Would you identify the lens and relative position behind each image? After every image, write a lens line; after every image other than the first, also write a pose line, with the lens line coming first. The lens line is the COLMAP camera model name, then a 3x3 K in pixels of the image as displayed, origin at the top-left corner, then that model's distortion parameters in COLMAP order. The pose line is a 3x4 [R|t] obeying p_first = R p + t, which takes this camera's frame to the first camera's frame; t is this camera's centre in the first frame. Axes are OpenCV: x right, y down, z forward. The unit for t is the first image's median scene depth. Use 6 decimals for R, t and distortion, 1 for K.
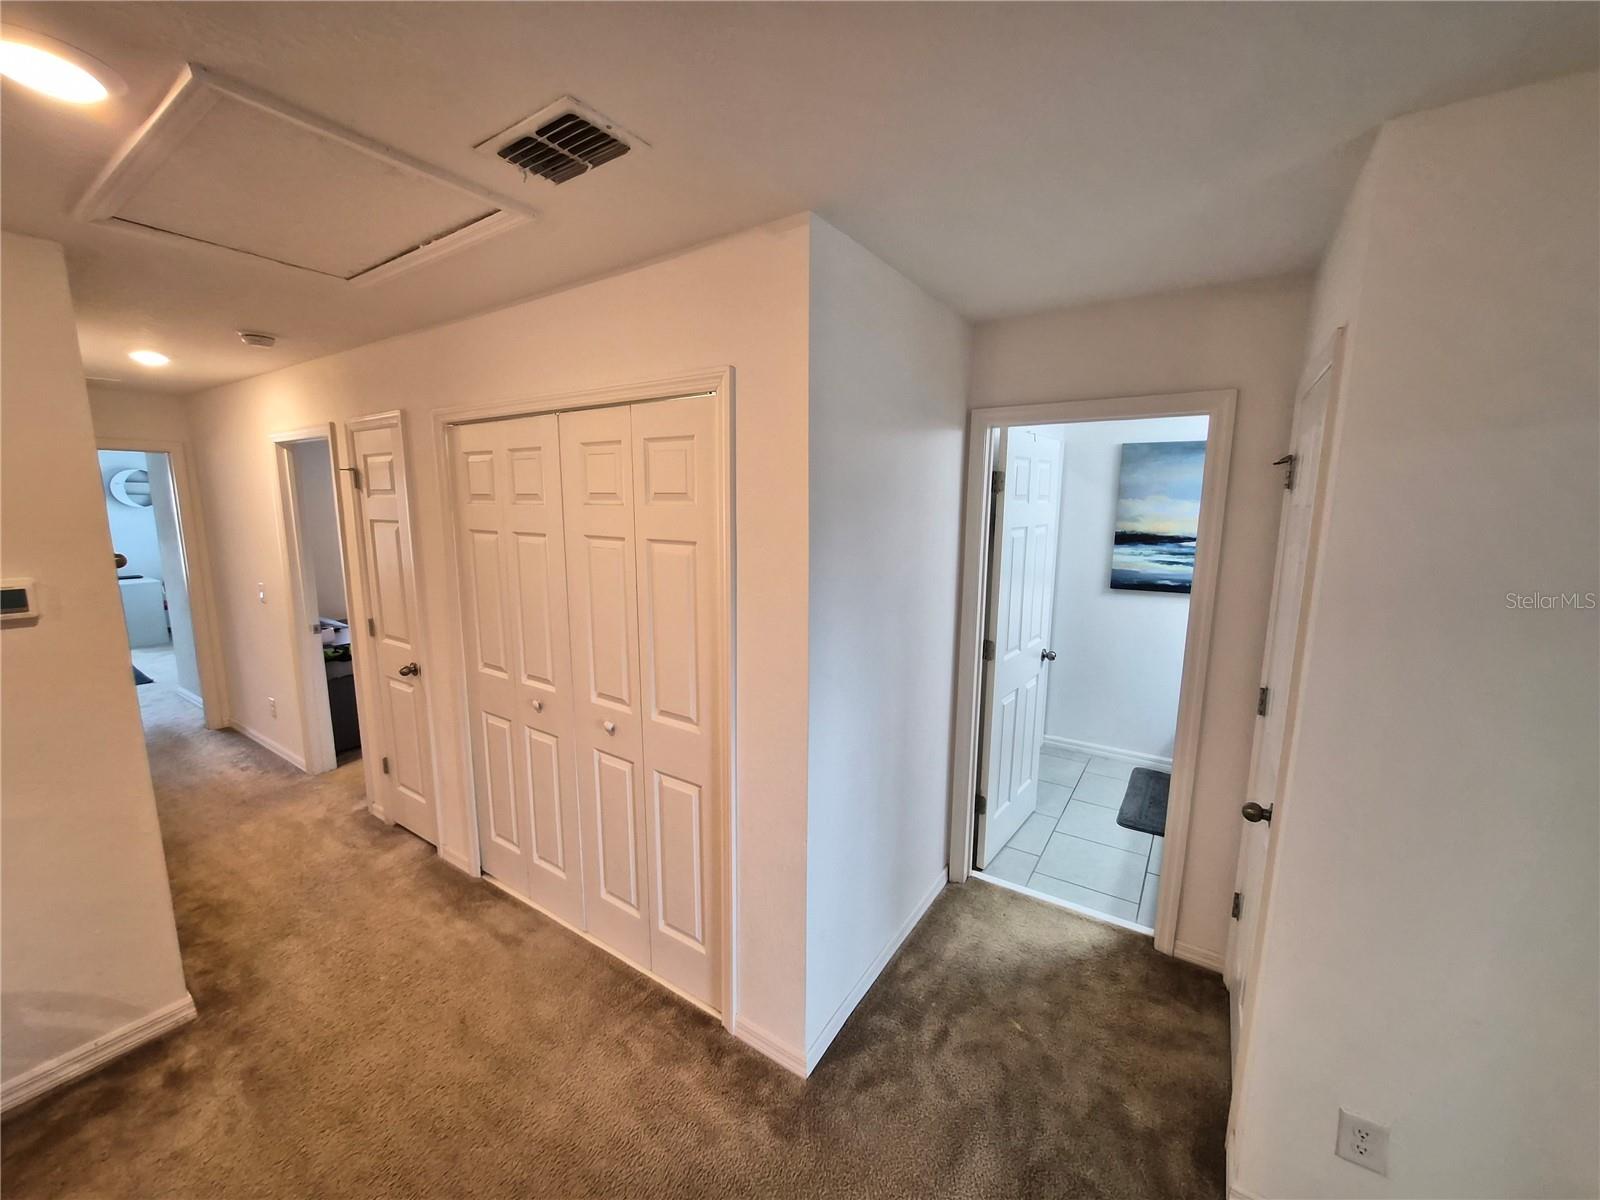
lens RADIAL K [[628.0, 0, 790.4], [0, 628.0, 601.4], [0, 0, 1]] dist [-0.002241, 0.000535]
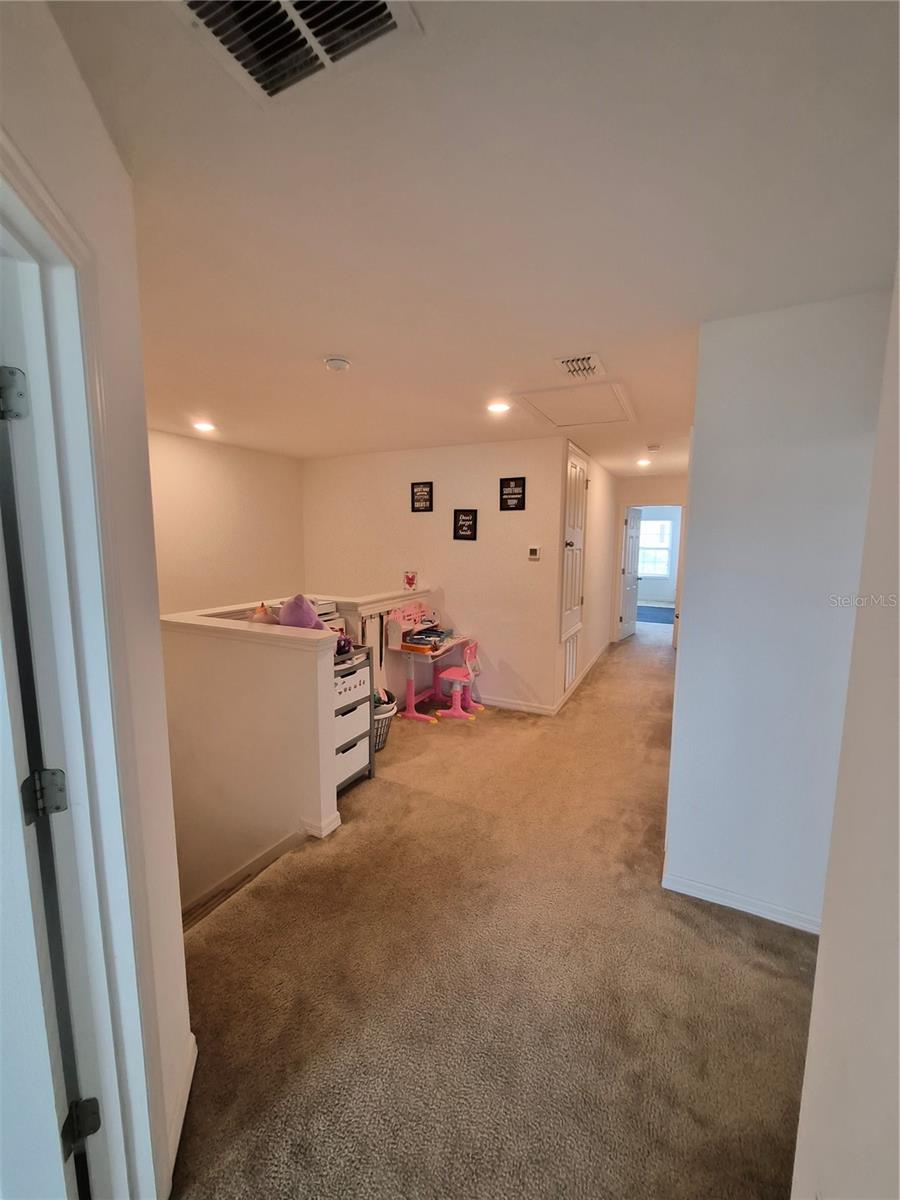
lens RADIAL K [[471.0, 0, 453.8], [0, 471.0, 595.3], [0, 0, 1]] dist [-0.002241, 0.000535]
pose [[0.132631, 0.116374, -0.984310, 0.646385], [-0.165434, 0.981752, 0.093780, 0.034668], [0.977262, 0.150400, 0.149462, 0.157563]]
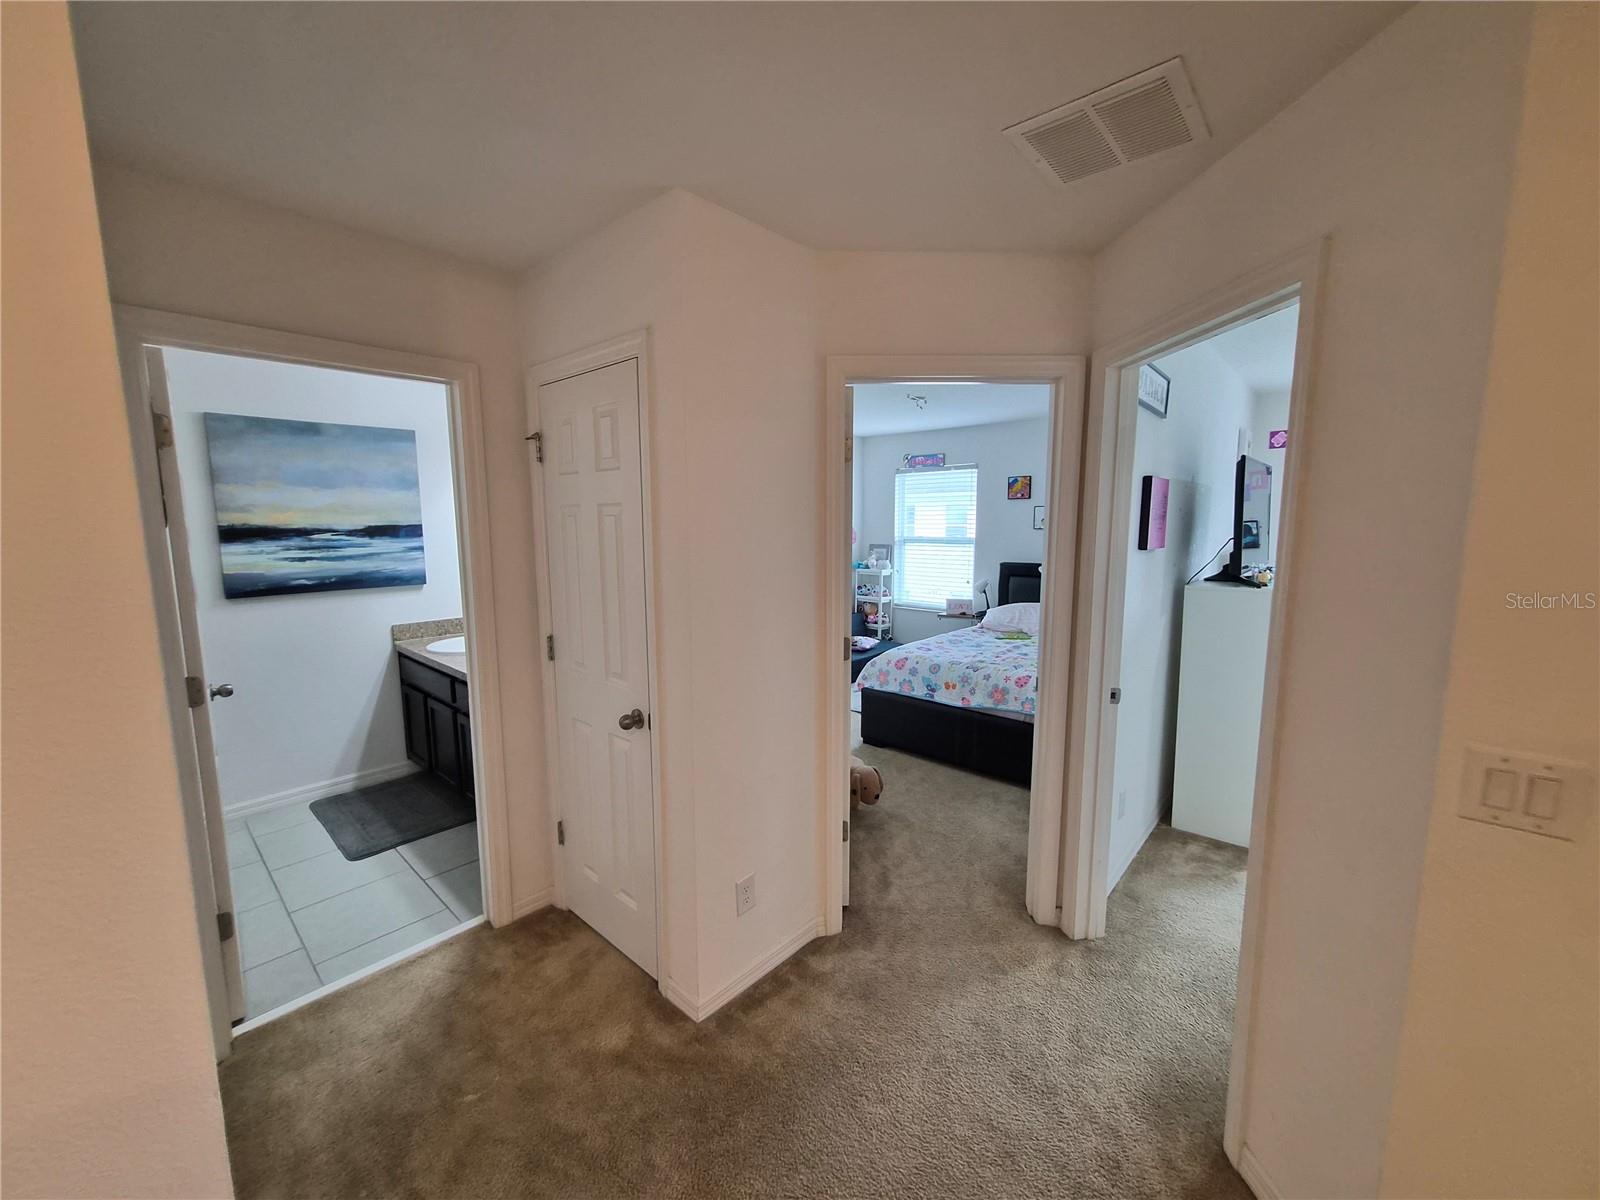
lens RADIAL K [[628.0, 0, 793.0], [0, 628.0, 600.1], [0, 0, 1]] dist [-0.002241, 0.000535]
pose [[0.143782, -0.131359, 0.980852, -0.213117], [0.163625, 0.980665, 0.107348, 0.016693], [-0.975989, 0.145057, 0.162495, 0.265114]]
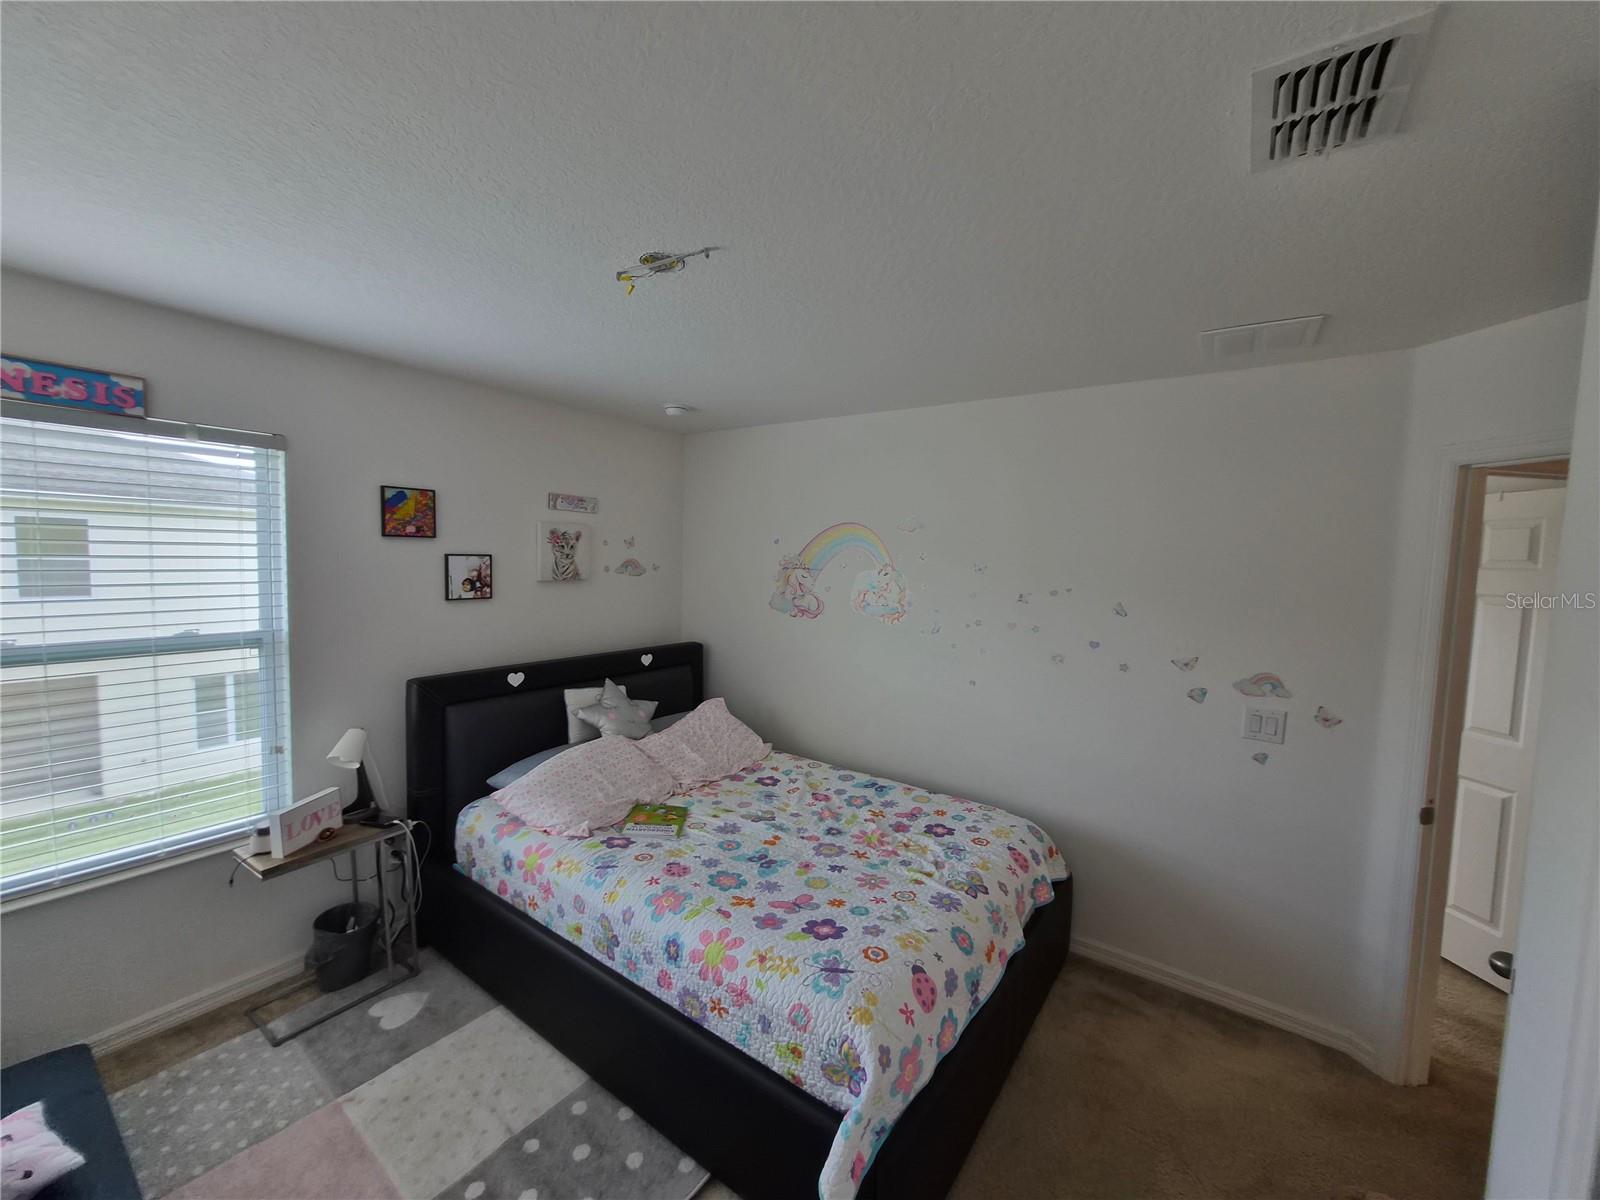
lens RADIAL K [[628.0, 0, 795.7], [0, 628.0, 600.9], [0, 0, 1]] dist [-0.002241, 0.000535]
pose [[-0.999341, -0.032503, 0.016181, 1.347936], [-0.027907, 0.972699, 0.230387, -0.106265], [-0.023227, 0.229784, -0.972965, 0.755139]]
